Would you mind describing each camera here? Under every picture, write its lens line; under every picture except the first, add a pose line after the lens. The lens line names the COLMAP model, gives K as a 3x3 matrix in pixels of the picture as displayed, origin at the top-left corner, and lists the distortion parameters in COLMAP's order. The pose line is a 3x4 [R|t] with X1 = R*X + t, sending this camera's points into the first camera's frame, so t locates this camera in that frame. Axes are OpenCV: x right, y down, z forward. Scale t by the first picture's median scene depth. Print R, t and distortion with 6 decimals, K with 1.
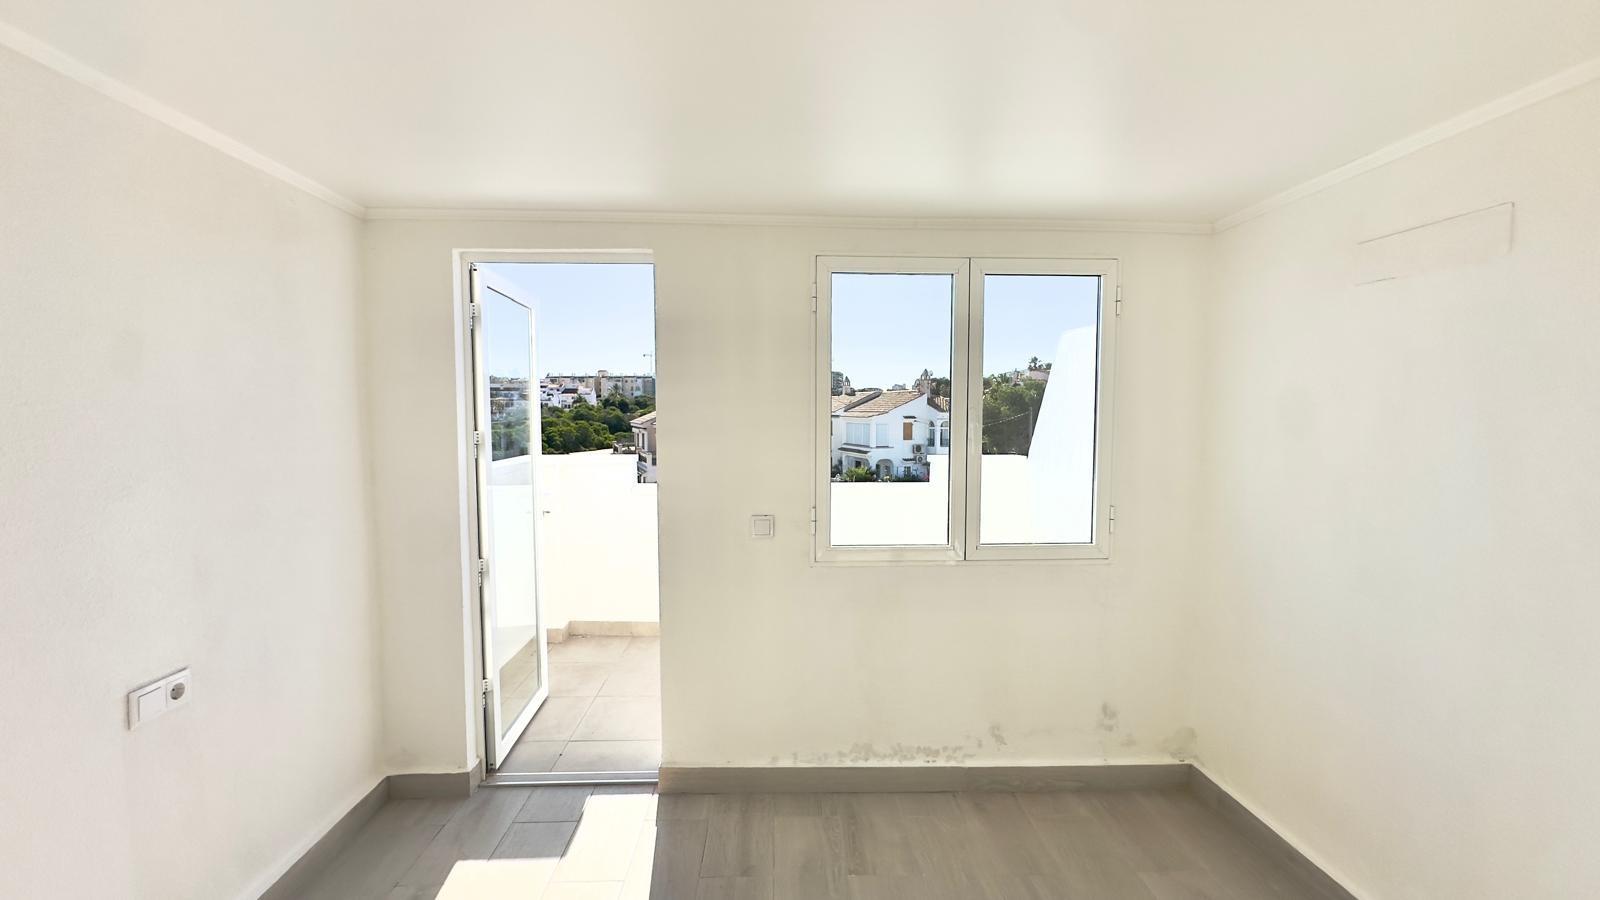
lens RADIAL K [[635.5, 0, 801.5], [0, 635.5, 450.2], [0, 0, 1]] dist [0.000338, 0.000264]
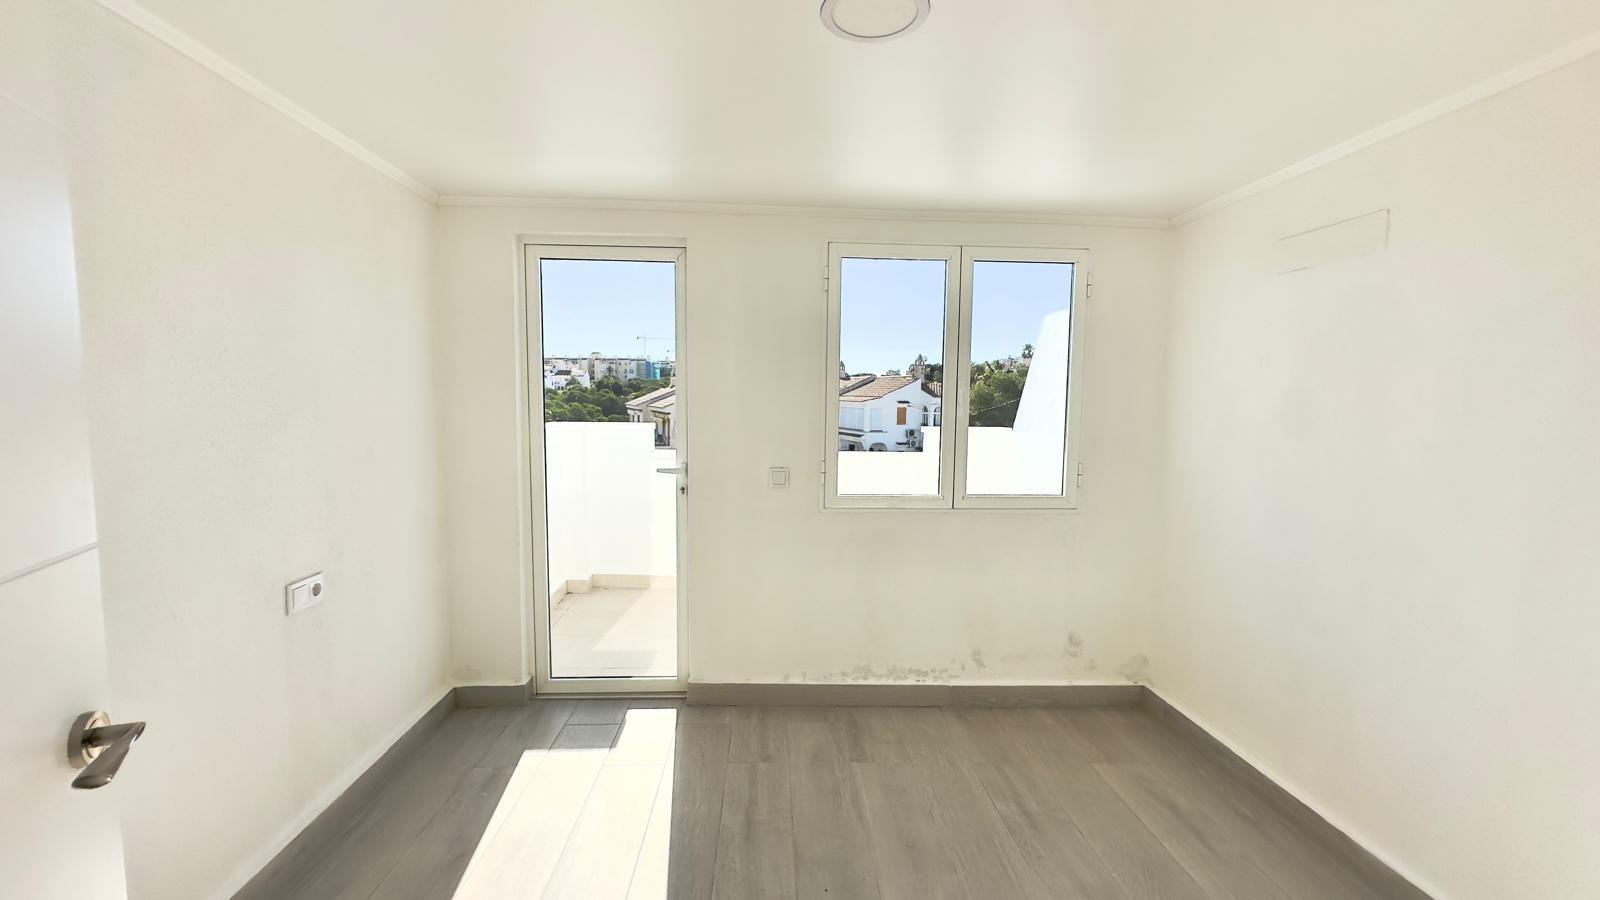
lens RADIAL K [[635.5, 0, 801.5], [0, 635.5, 450.2], [0, 0, 1]] dist [0.000338, 0.000264]
pose [[0.999880, 0.010952, 0.010921, -0.032427], [-0.011206, 0.999662, 0.023479, 0.041868], [-0.010660, -0.023598, 0.999665, -0.151399]]
